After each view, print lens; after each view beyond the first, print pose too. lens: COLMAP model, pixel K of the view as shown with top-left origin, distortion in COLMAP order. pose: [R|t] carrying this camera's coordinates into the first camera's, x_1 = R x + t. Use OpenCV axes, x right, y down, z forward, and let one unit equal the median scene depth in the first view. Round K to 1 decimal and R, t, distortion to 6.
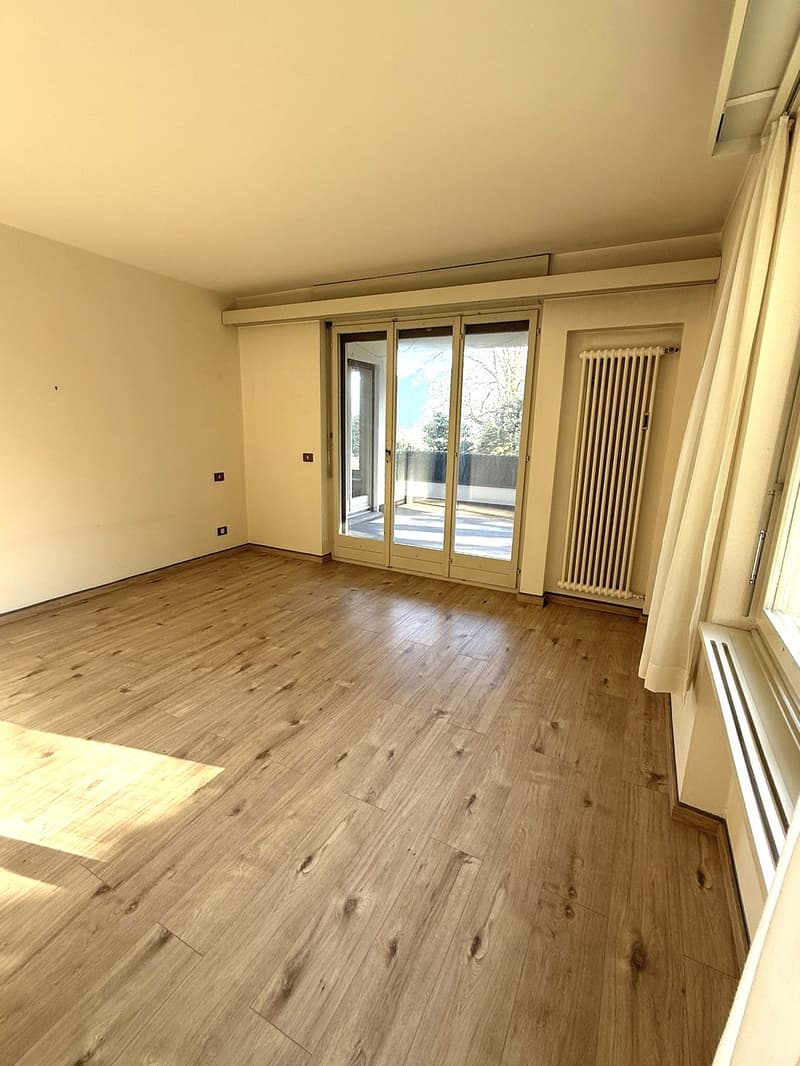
lens RADIAL K [[470.2, 0, 399.5], [0, 470.2, 530.3], [0, 0, 1]] dist [0.001479, 0.000814]
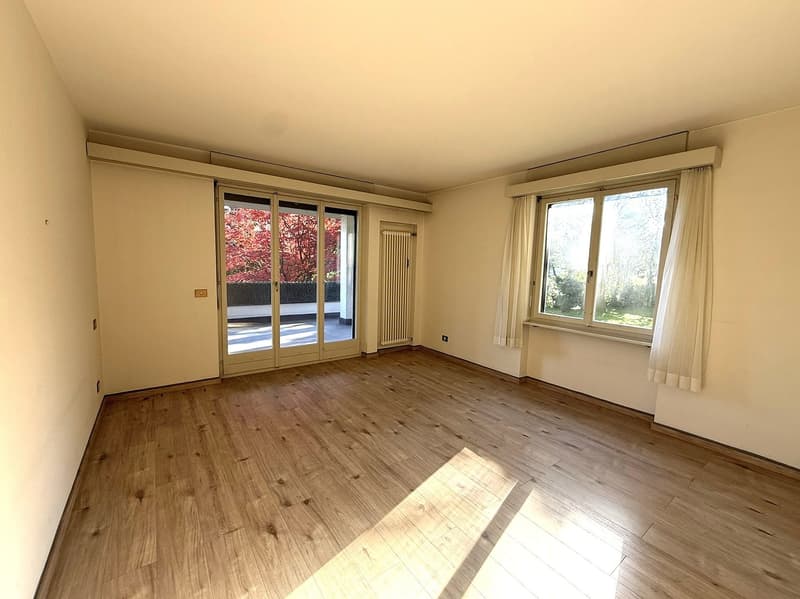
lens RADIAL K [[330.8, 0, 399.9], [0, 330.8, 300.5], [0, 0, 1]] dist [-0.000607, 0.000029]
pose [[0.435579, -0.105785, 0.893913, -0.984136], [0.184606, 0.982460, 0.026311, -0.099673], [-0.881017, 0.153562, 0.447467, 0.326056]]
